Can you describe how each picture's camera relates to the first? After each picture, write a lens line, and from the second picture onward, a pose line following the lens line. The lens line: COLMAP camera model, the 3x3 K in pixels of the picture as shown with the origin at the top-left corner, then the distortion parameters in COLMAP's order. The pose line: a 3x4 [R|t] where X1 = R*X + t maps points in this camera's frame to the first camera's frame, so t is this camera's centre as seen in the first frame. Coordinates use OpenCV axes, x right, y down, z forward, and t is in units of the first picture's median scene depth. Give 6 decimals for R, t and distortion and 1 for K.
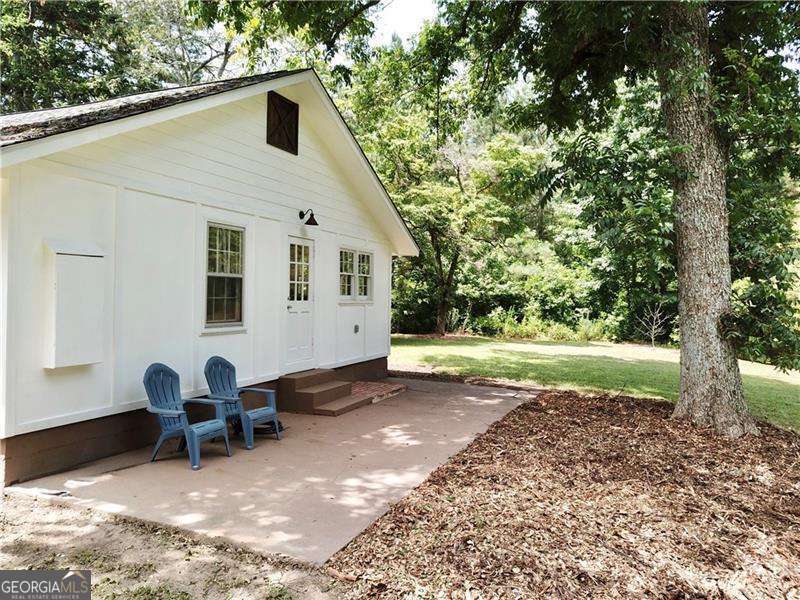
lens RADIAL K [[619.2, 0, 400.0], [0, 619.2, 300.0], [0, 0, 1]] dist [0.003045, -0.000190]
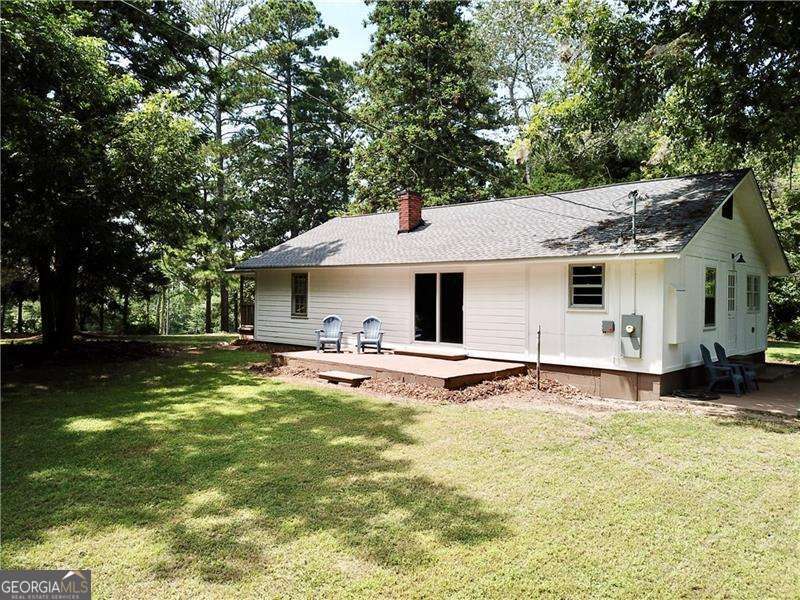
lens RADIAL K [[619.2, 0, 400.0], [0, 619.2, 300.0], [0, 0, 1]] dist [0.003045, -0.000190]
pose [[0.936920, -0.015080, -0.349219, -0.406116], [0.010870, 0.999843, -0.014013, -0.013197], [0.349375, 0.009333, 0.936936, -0.776303]]
